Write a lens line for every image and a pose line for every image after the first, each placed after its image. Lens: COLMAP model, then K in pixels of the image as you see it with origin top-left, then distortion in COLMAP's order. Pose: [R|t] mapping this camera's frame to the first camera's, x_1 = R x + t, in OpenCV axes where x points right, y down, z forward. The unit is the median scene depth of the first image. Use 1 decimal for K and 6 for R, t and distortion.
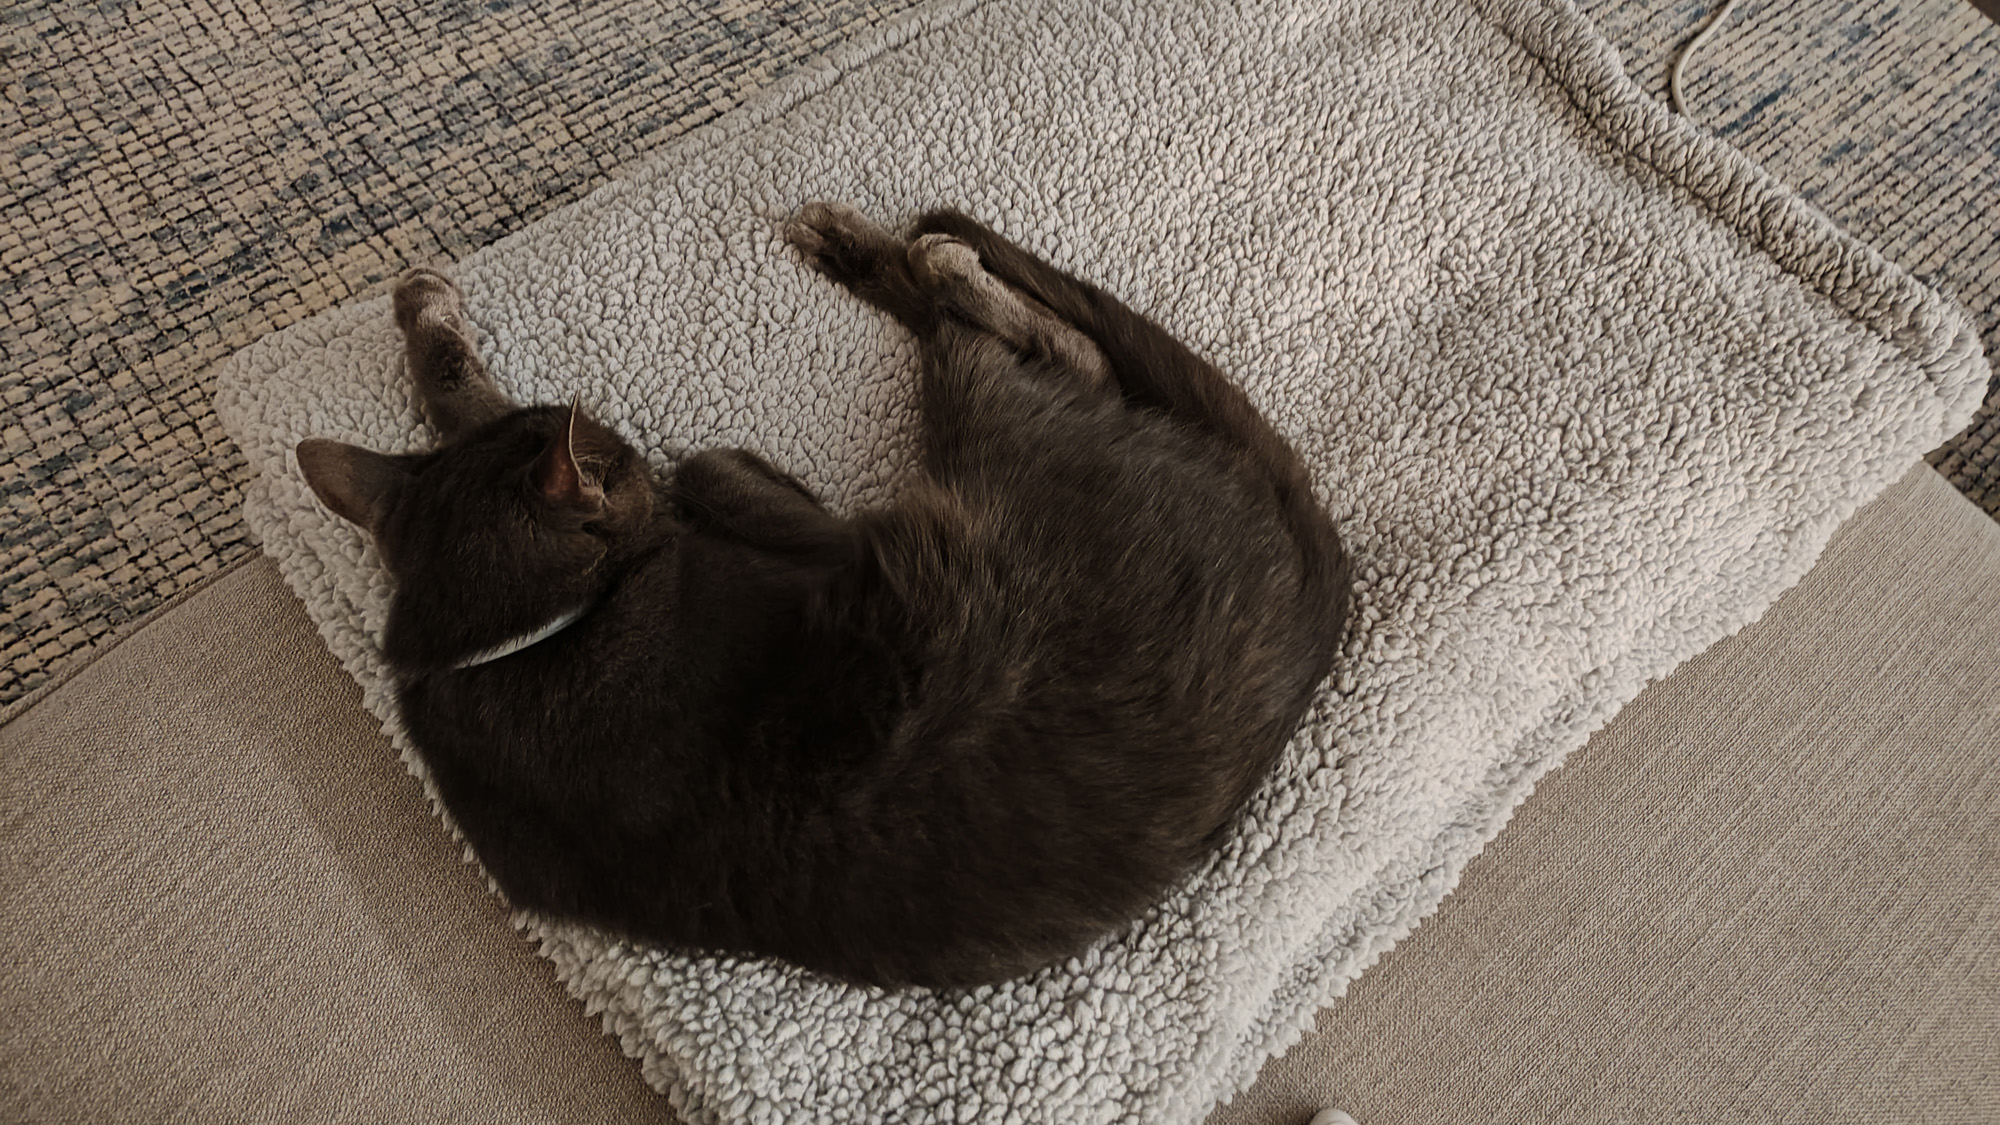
lens RADIAL K [[1349.5, 0, 1028.4], [0, 1349.5, 485.8], [0, 0, 1]] dist [0.037975, -0.045528]
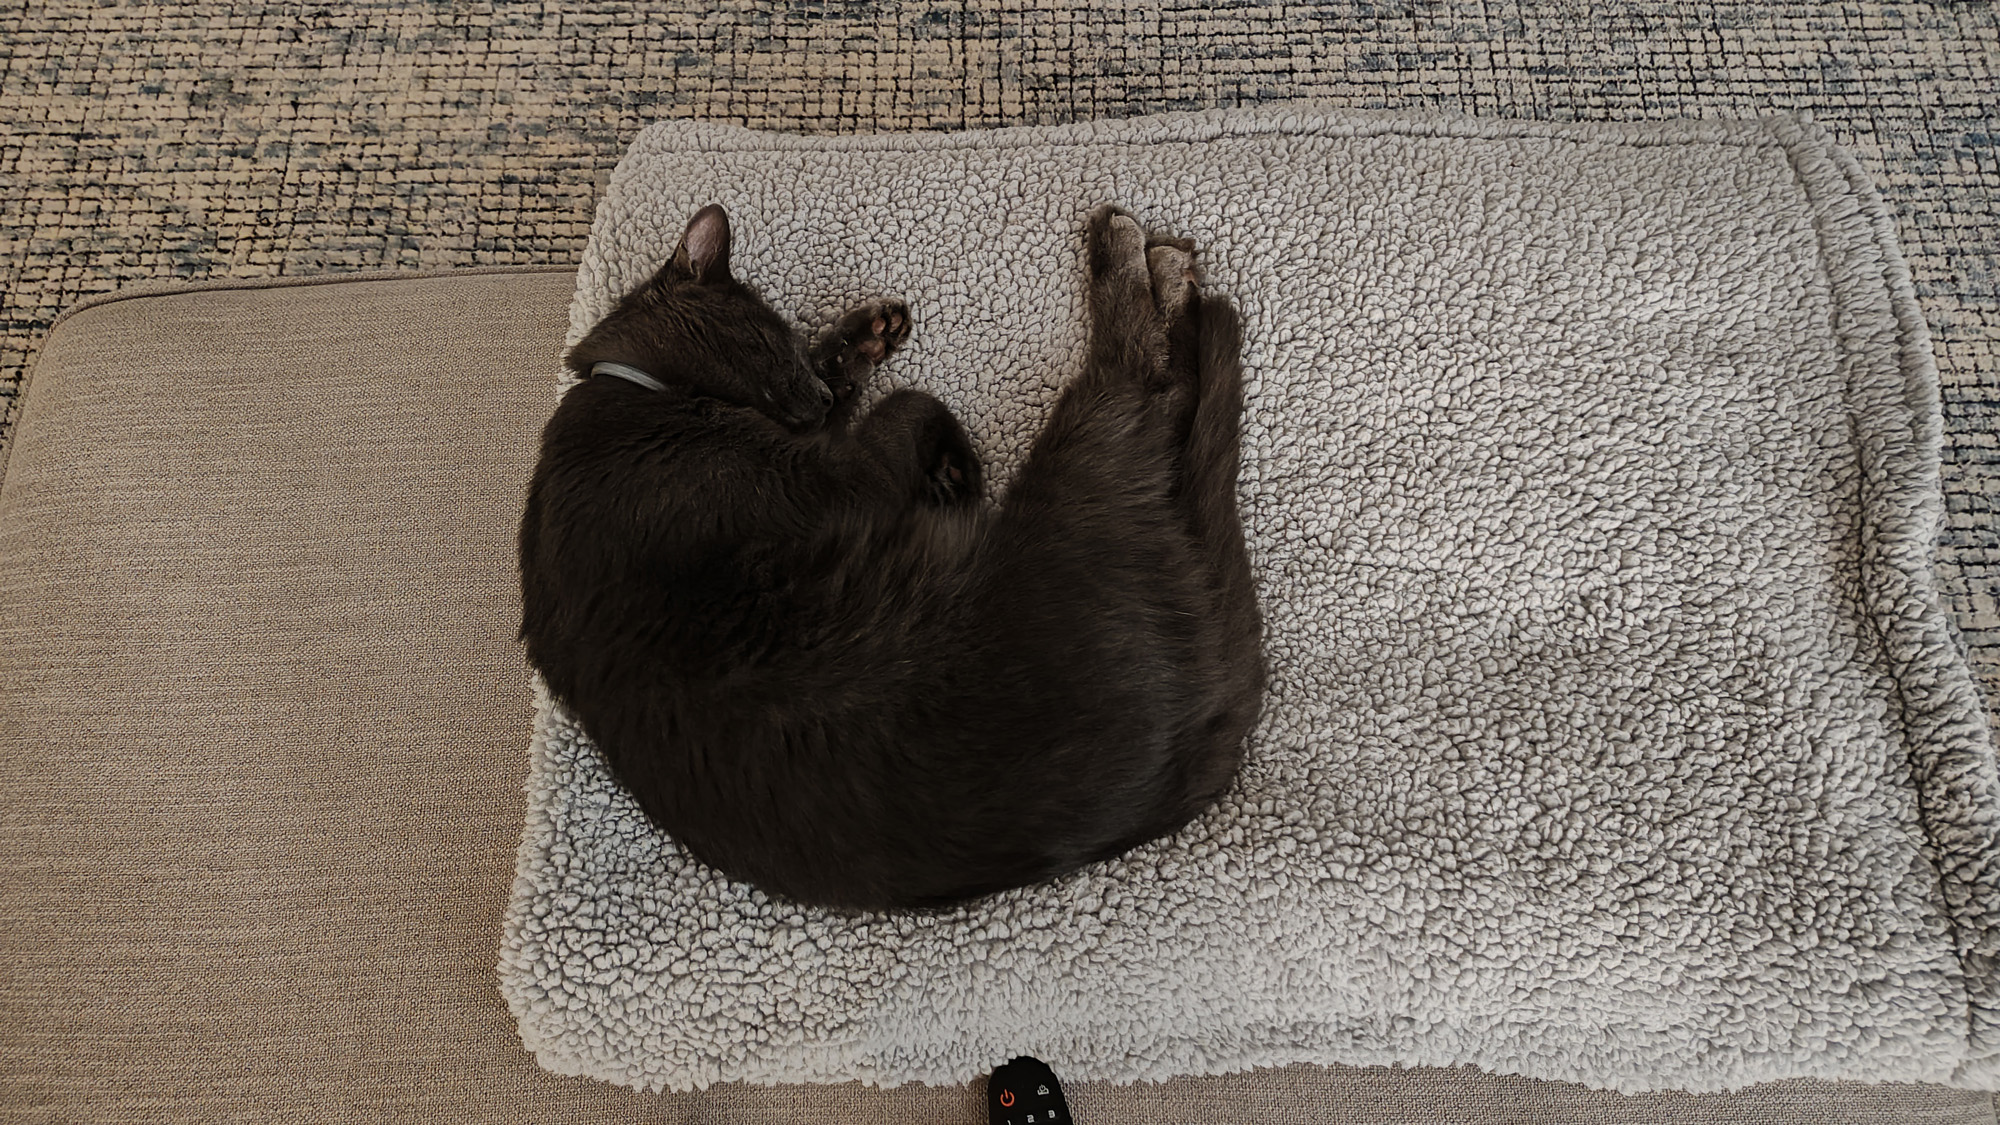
lens RADIAL K [[1349.5, 0, 1010.8], [0, 1349.5, 506.3], [0, 0, 1]] dist [0.037975, -0.045528]
pose [[0.777951, 0.544610, -0.313356, 0.260990], [-0.513682, 0.838465, 0.181955, -0.190911], [0.361832, 0.019414, 0.932041, -0.054546]]
